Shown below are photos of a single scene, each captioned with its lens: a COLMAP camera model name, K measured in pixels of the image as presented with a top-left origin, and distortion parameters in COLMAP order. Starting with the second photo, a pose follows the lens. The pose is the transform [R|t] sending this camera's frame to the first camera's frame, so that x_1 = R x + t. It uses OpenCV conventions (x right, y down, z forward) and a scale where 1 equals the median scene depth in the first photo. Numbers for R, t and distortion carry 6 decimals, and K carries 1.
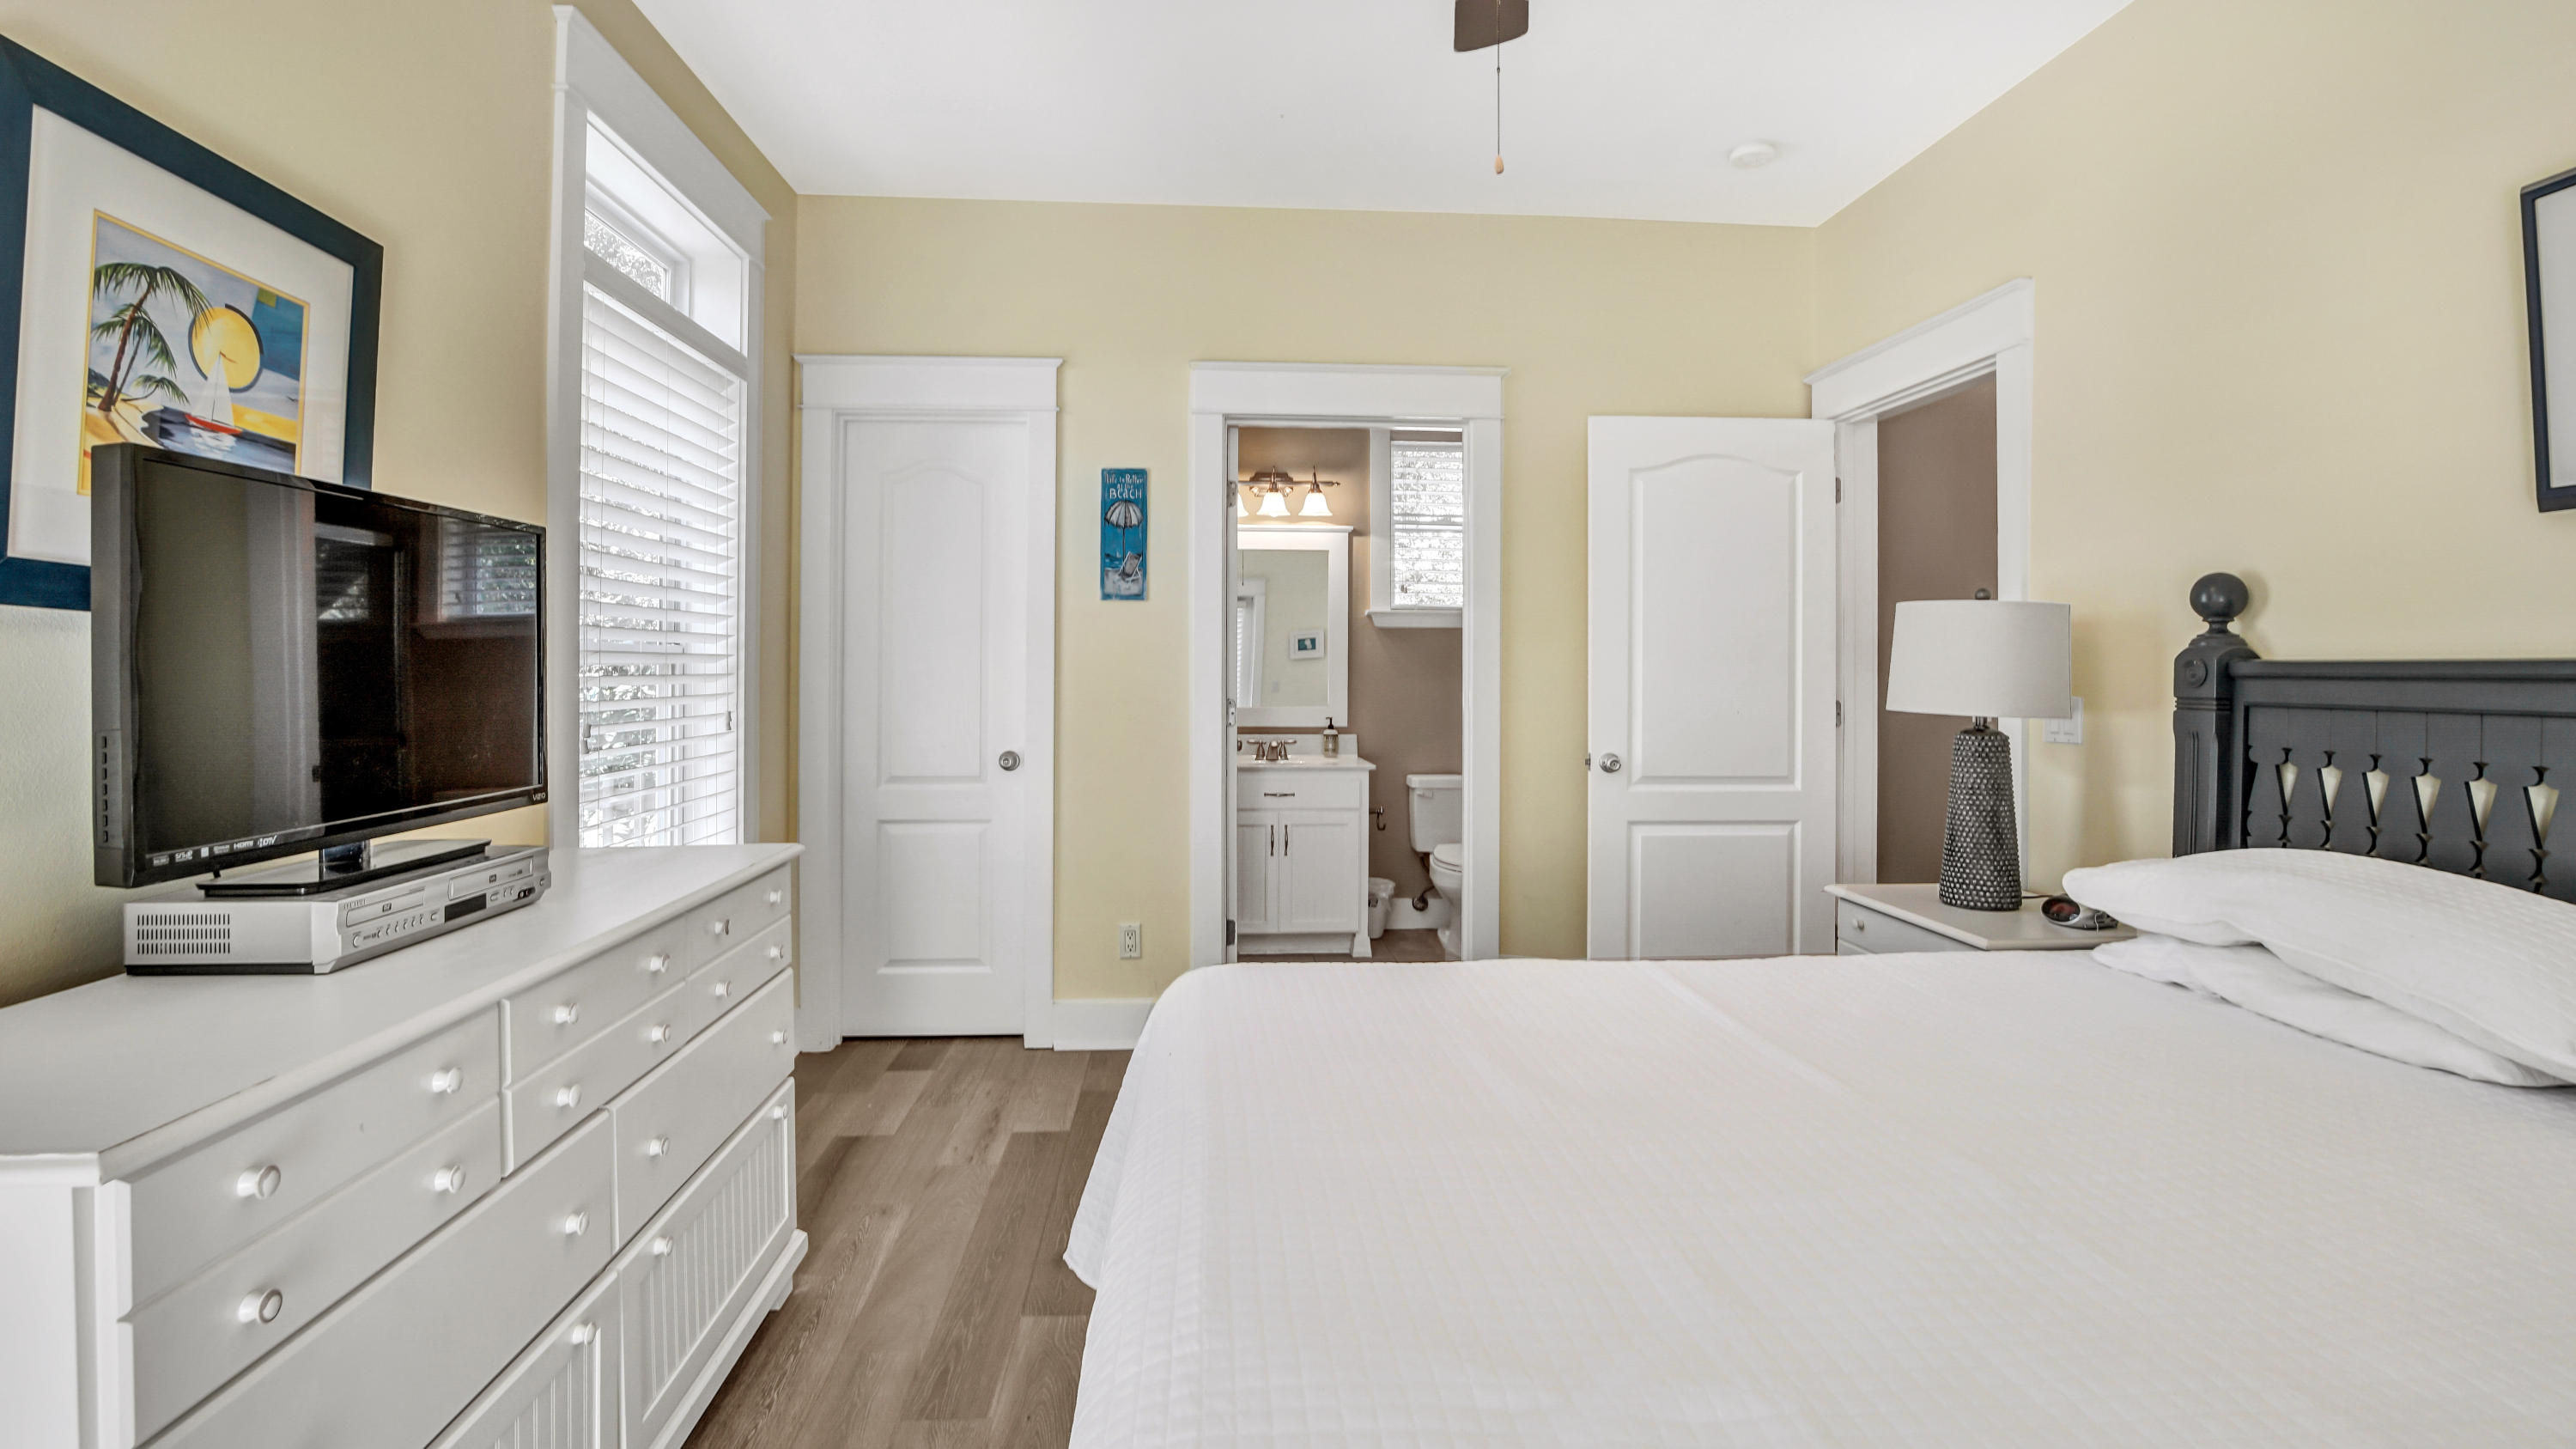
lens RADIAL K [[1203.7, 0, 1284.2], [0, 1203.7, 654.8], [0, 0, 1]] dist [-0.047330, 0.010278]
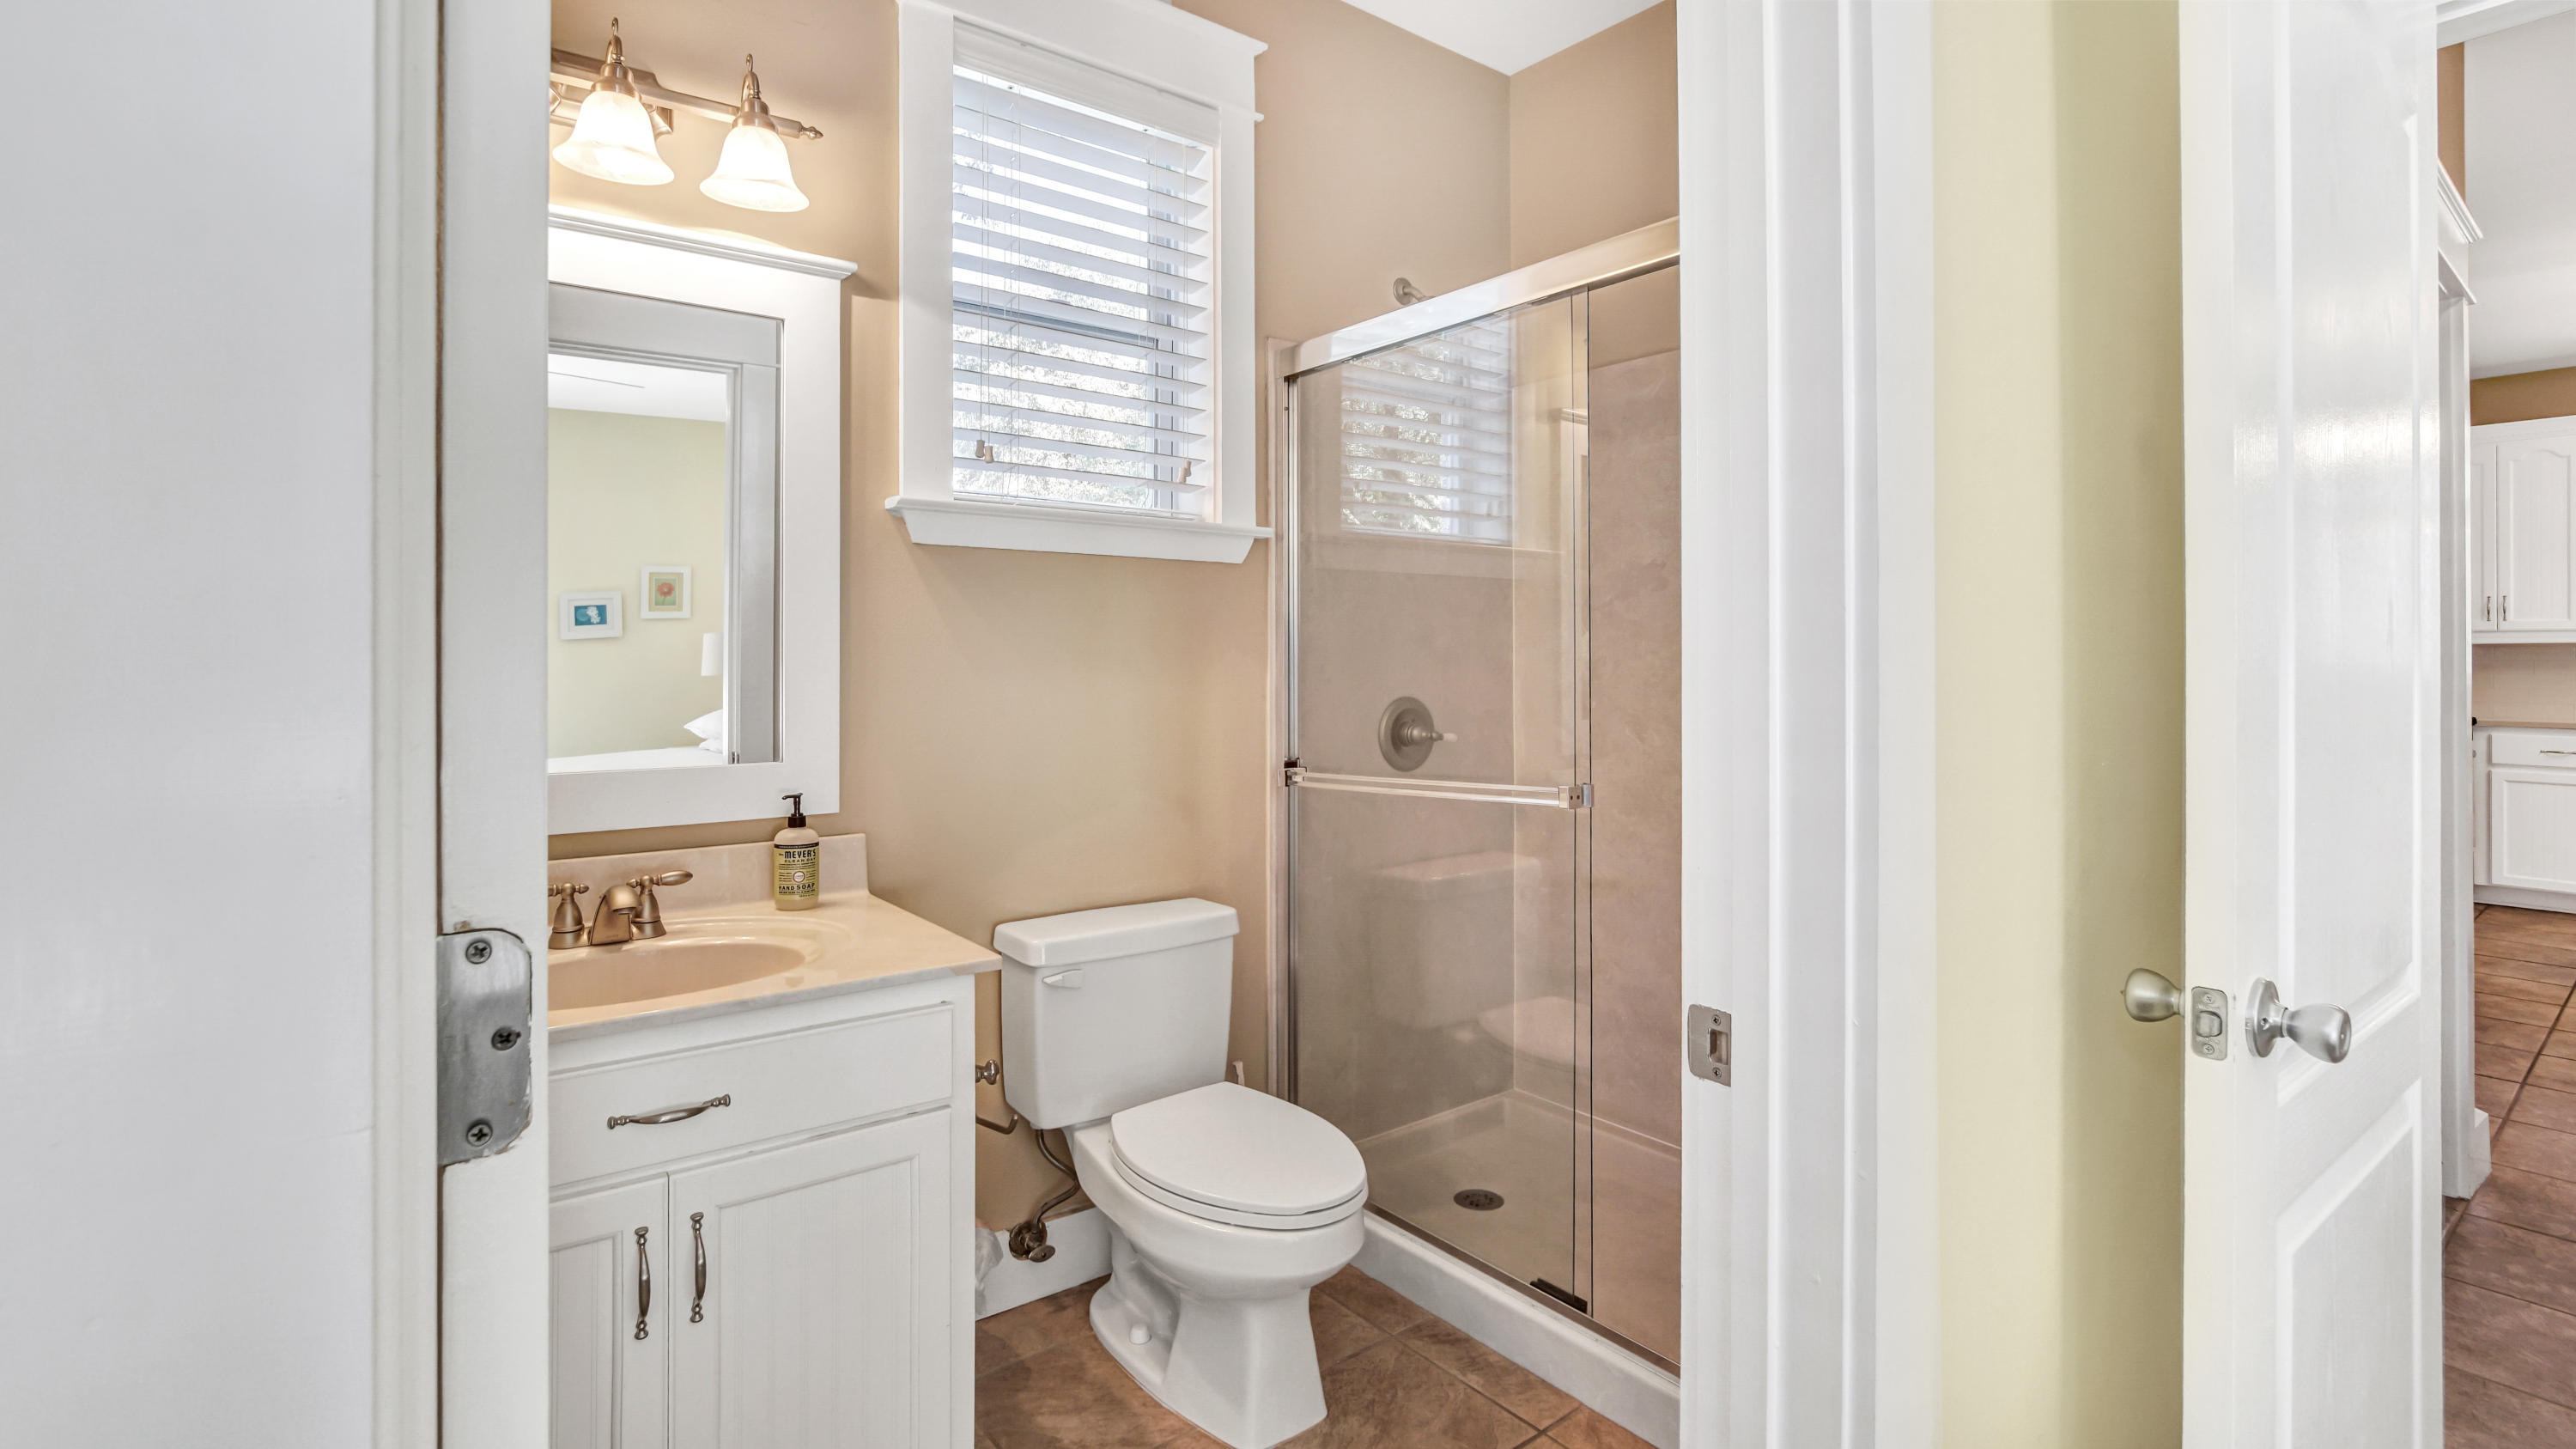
lens RADIAL K [[1203.7, 0, 1284.2], [0, 1203.7, 654.8], [0, 0, 1]] dist [-0.047330, 0.010278]
pose [[0.839618, 0.004031, 0.543162, -0.033084], [-0.009681, 0.999925, 0.007543, 0.008977], [-0.543091, -0.011592, 0.839594, 0.700204]]
